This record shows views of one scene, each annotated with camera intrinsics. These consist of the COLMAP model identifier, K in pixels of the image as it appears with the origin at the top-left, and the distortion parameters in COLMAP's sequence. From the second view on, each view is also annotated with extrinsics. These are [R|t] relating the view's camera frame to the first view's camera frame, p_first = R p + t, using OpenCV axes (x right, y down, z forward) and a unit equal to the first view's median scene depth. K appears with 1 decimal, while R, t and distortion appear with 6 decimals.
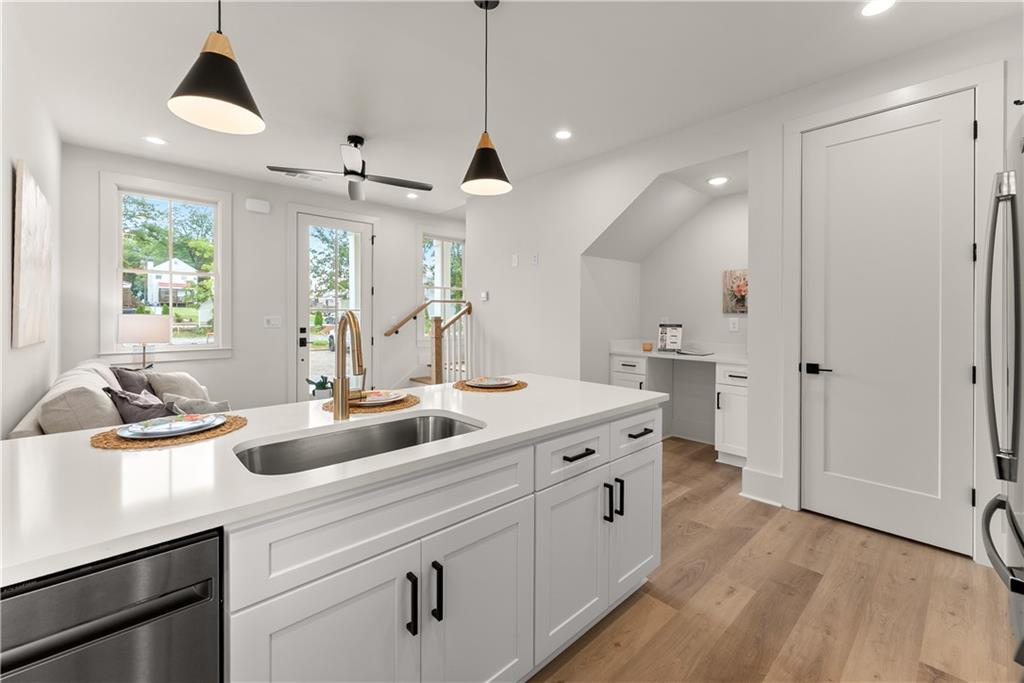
lens RADIAL K [[415.6, 0, 515.9], [0, 415.6, 316.5], [0, 0, 1]] dist [0.002310, -0.000863]
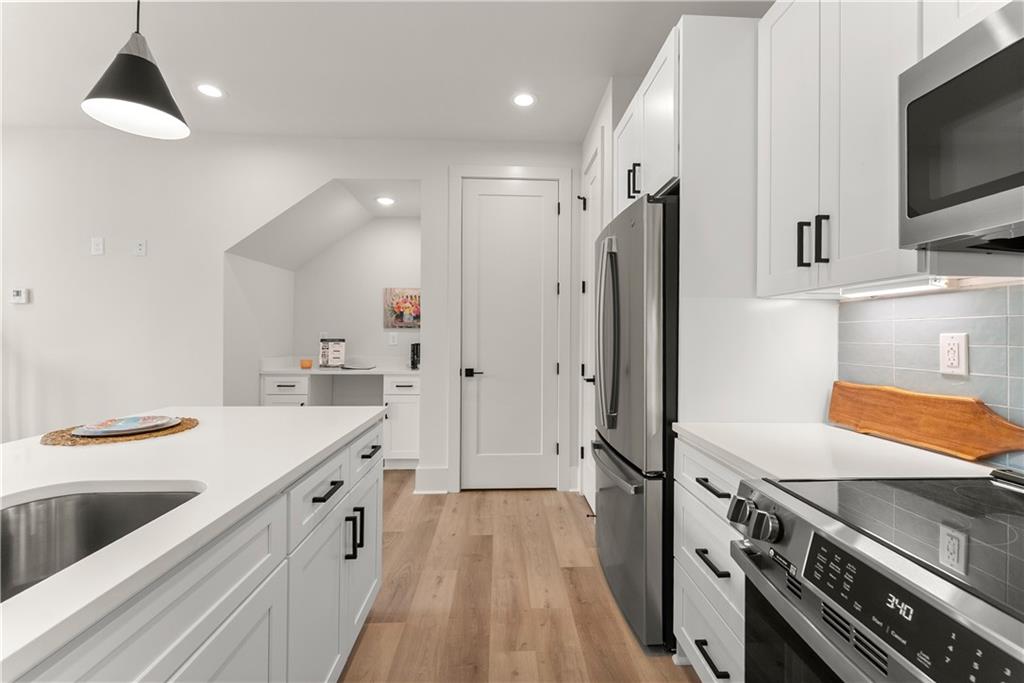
lens RADIAL K [[415.6, 0, 511.6], [0, 415.6, 333.6], [0, 0, 1]] dist [0.002310, -0.000863]
pose [[0.651495, 0.002928, 0.758647, -0.103133], [-0.001646, 0.999996, -0.002446, 0.010206], [-0.758651, 0.000345, 0.651497, 0.082770]]
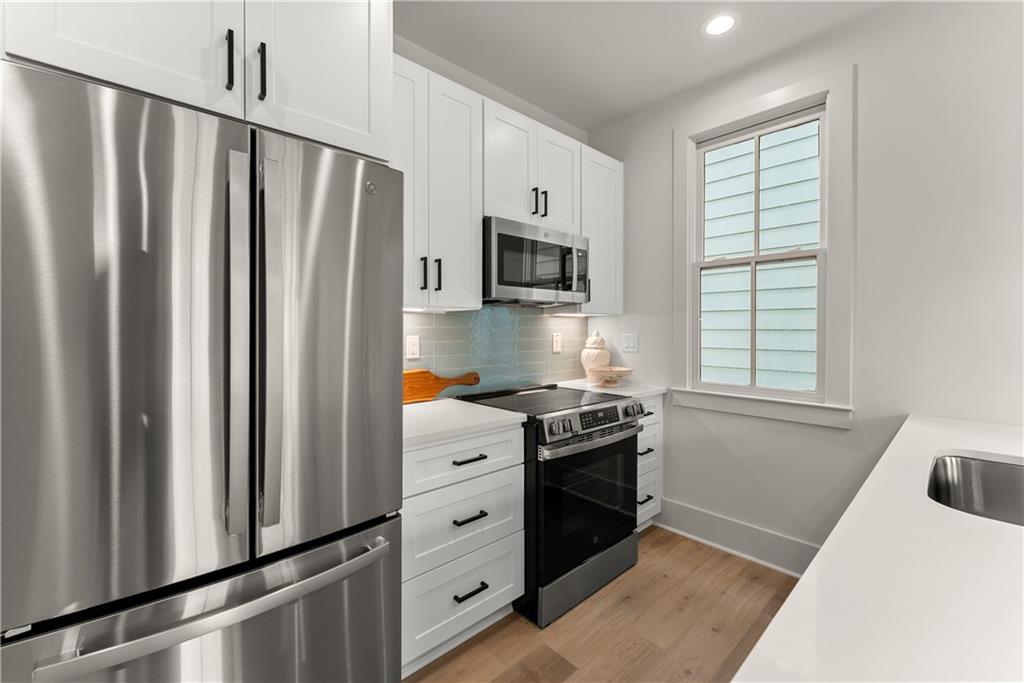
lens RADIAL K [[415.6, 0, 514.0], [0, 415.6, 333.0], [0, 0, 1]] dist [0.002310, -0.000863]
pose [[-0.999990, -0.004487, -0.000786, 0.239452], [-0.004496, 0.999920, 0.011809, -0.003442], [0.000733, 0.011813, -0.999930, 0.648077]]
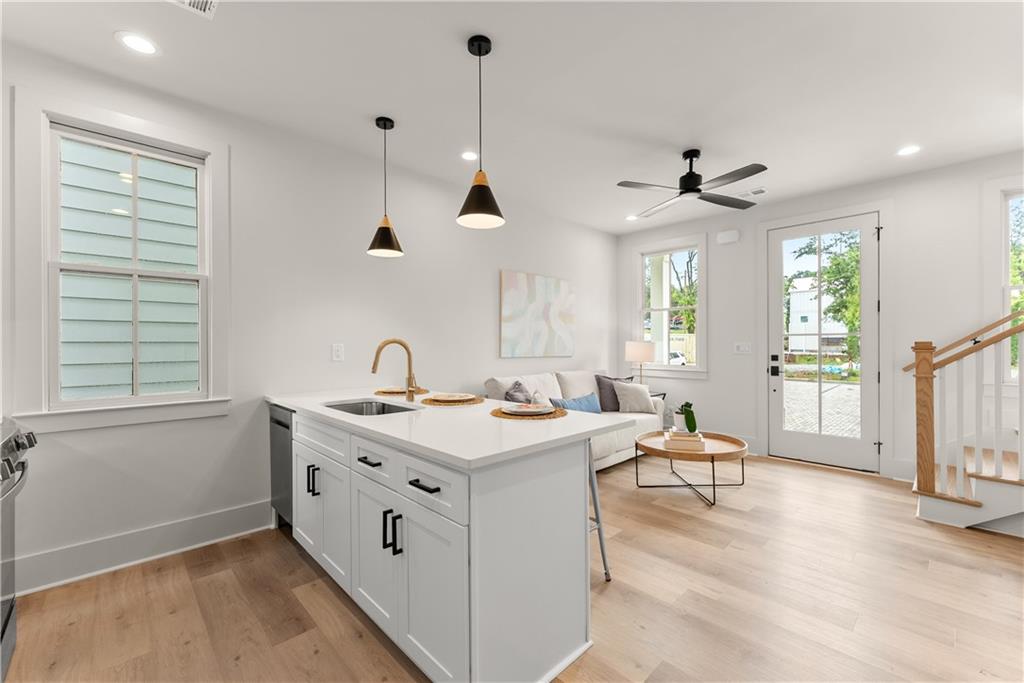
lens RADIAL K [[415.6, 0, 513.8], [0, 415.6, 348.9], [0, 0, 1]] dist [0.002310, -0.000863]
pose [[0.012917, 0.007306, -0.999890, 0.558295], [0.002522, 0.999970, 0.007339, 0.008171], [0.999913, -0.002617, 0.012898, 0.596739]]
